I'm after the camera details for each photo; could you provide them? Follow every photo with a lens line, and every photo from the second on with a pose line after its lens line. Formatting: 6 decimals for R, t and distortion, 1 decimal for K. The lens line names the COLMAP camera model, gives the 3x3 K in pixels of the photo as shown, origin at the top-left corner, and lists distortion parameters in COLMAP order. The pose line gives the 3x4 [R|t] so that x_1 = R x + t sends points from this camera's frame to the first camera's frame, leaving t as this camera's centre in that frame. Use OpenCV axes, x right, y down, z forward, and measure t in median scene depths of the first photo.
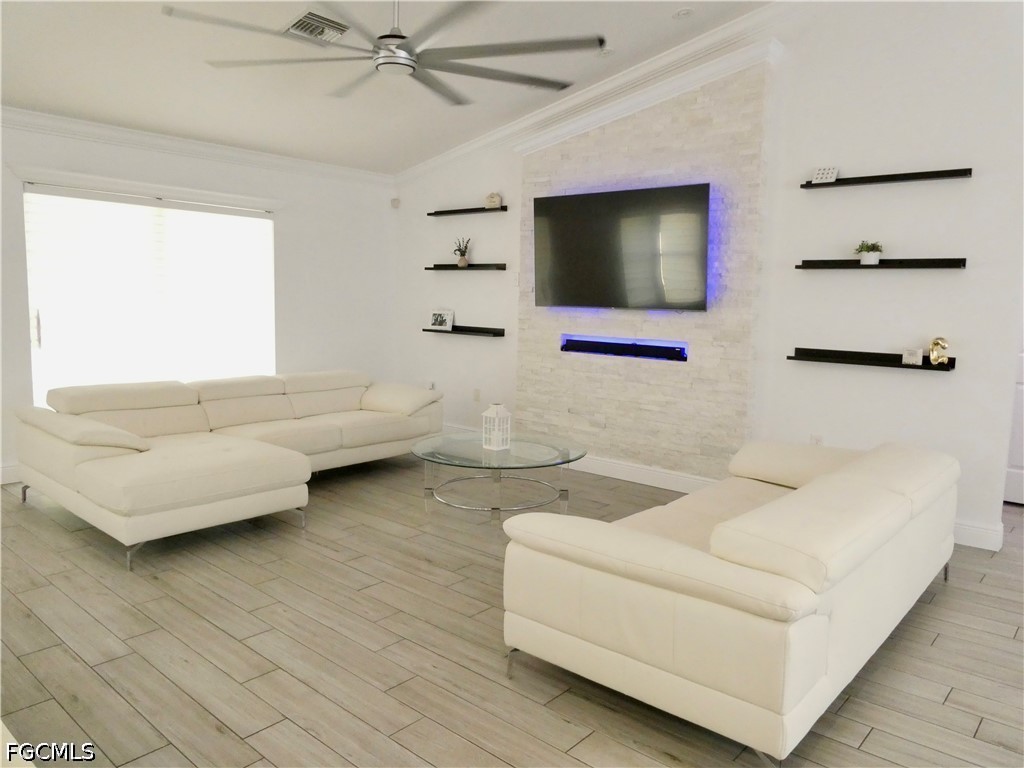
lens RADIAL K [[741.0, 0, 512.0], [0, 741.0, 384.0], [0, 0, 1]] dist [0.008531, 0.006604]
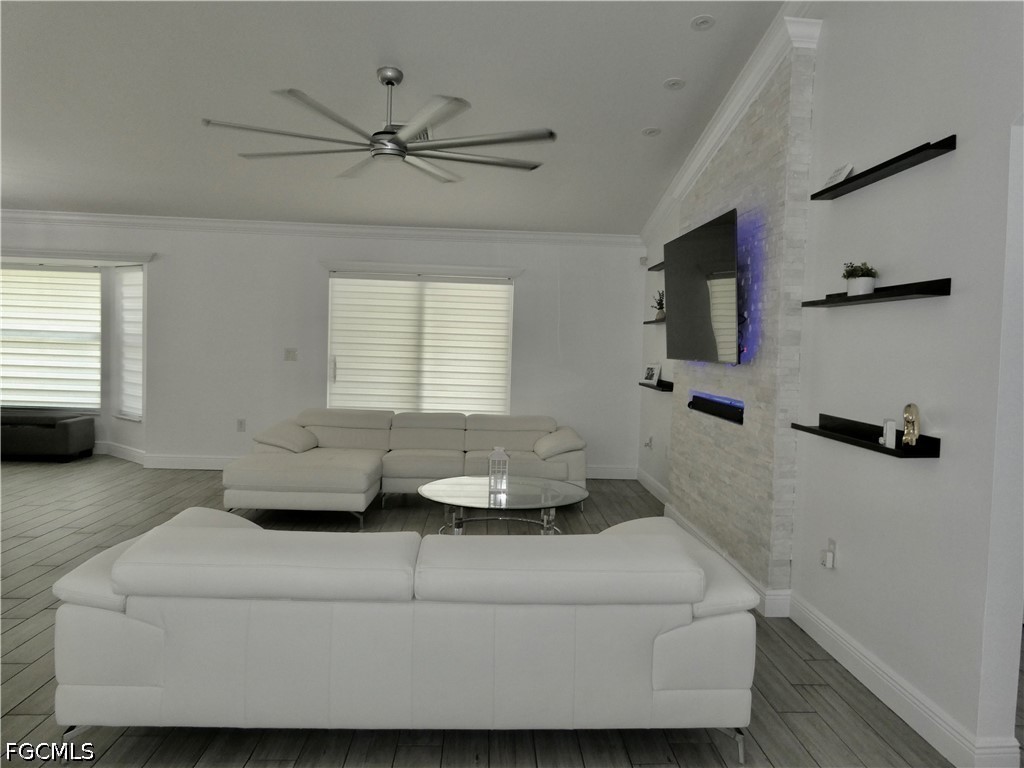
lens RADIAL K [[718.2, 0, 512.0], [0, 718.2, 384.0], [0, 0, 1]] dist [-0.003259, -0.002403]
pose [[0.701228, 0.035471, -0.712055, 0.629598], [-0.096173, 0.994339, -0.045178, -0.015903], [0.706421, 0.100160, 0.700669, 0.270200]]
